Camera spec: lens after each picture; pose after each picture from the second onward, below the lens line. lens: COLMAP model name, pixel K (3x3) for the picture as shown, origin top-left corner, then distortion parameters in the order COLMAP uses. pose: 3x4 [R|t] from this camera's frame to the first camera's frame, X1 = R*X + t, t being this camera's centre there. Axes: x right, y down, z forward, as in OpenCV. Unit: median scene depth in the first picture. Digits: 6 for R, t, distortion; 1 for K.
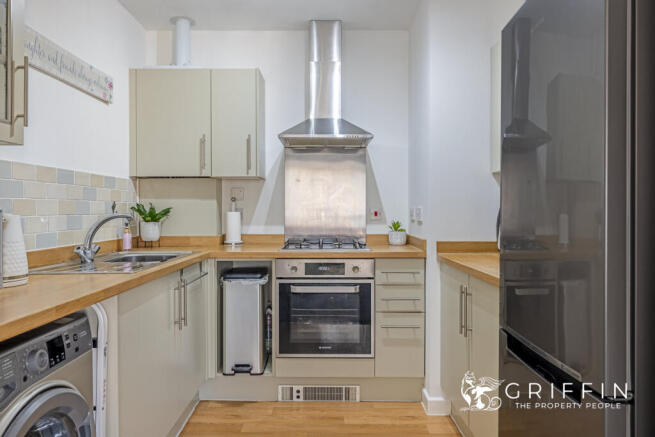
lens RADIAL K [[453.8, 0, 326.1], [0, 453.8, 214.2], [0, 0, 1]] dist [-0.009110, 0.001888]
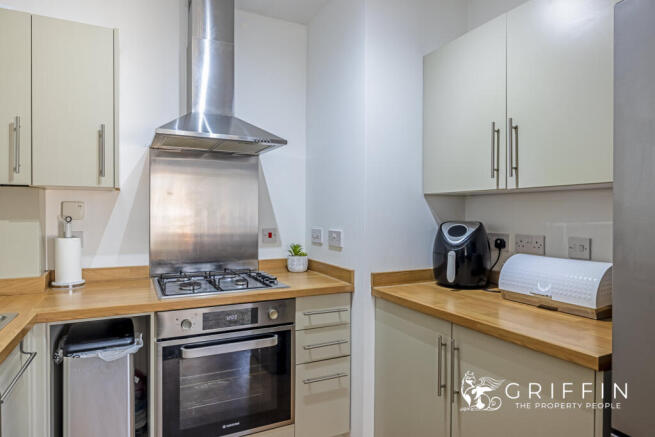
lens RADIAL K [[389.5, 0, 331.2], [0, 389.5, 213.9], [0, 0, 1]] dist [-0.010185, 0.001697]
pose [[0.885195, 0.000001, 0.465221, -0.150495], [0.000399, 1.000000, -0.000762, -0.047219], [-0.465221, 0.000860, 0.885194, 0.367420]]
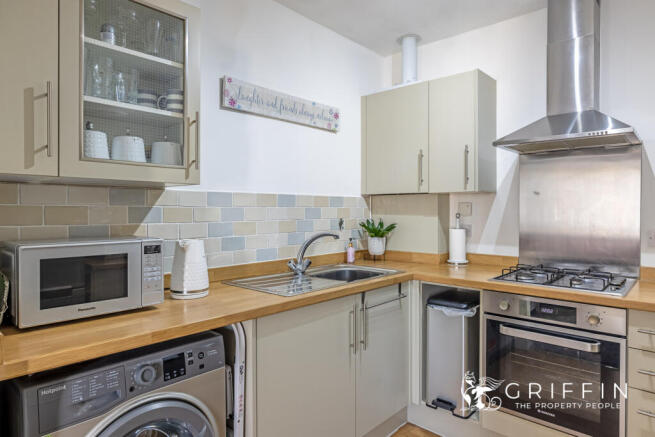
lens RADIAL K [[400.3, 0, 316.0], [0, 400.3, 214.9], [0, 0, 1]] dist [-0.013255, 0.000257]
pose [[0.730624, 0.008858, -0.682723, 0.168938], [-0.006580, 0.999961, 0.005932, -0.043755], [0.682749, 0.000158, 0.730653, 0.239748]]
